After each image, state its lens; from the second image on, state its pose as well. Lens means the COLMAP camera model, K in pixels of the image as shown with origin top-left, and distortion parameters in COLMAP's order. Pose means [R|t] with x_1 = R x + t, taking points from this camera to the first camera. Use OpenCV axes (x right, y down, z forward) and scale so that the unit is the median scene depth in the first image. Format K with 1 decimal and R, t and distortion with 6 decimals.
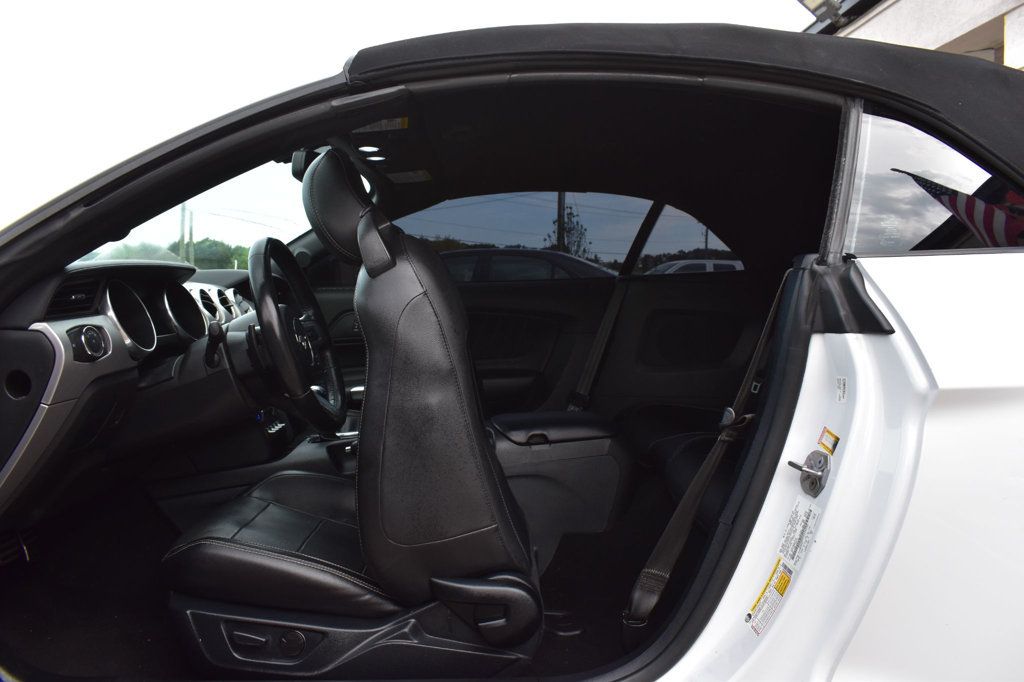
lens RADIAL K [[788.3, 0, 508.9], [0, 788.3, 341.3], [0, 0, 1]] dist [-0.101515, 0.019525]
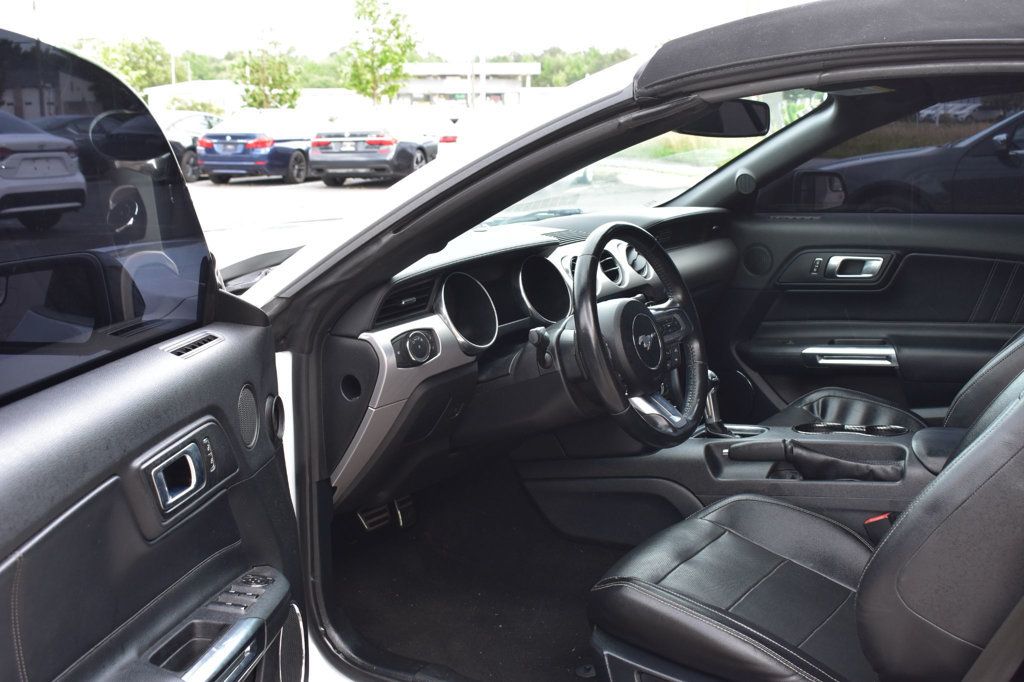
lens RADIAL K [[1147.5, 0, 512.1], [0, 1147.5, 338.0], [0, 0, 1]] dist [-0.091782, 0.000000]
pose [[0.826503, 0.085308, -0.556432, 0.419700], [-0.012228, 0.990938, 0.133761, -0.220065], [0.562800, -0.103749, 0.820056, -0.194623]]
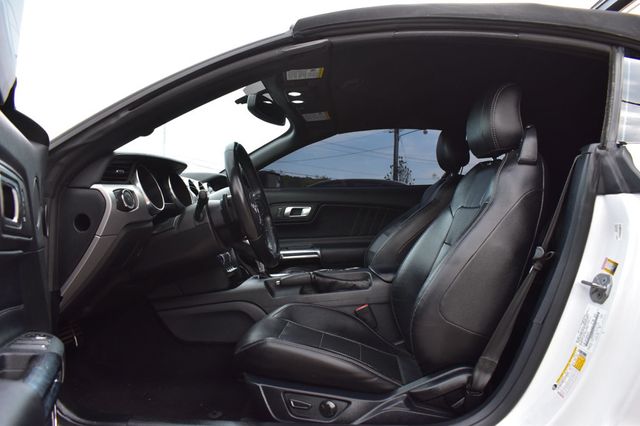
lens RADIAL K [[492.7, 0, 318.8], [0, 492.7, 212.5], [0, 0, 1]] dist [-0.101515, 0.019525]
pose [[0.996244, 0.011736, -0.085787, -0.062176], [-0.016841, 0.998114, -0.059032, 0.081083], [0.084932, 0.060255, 0.994563, 0.033189]]
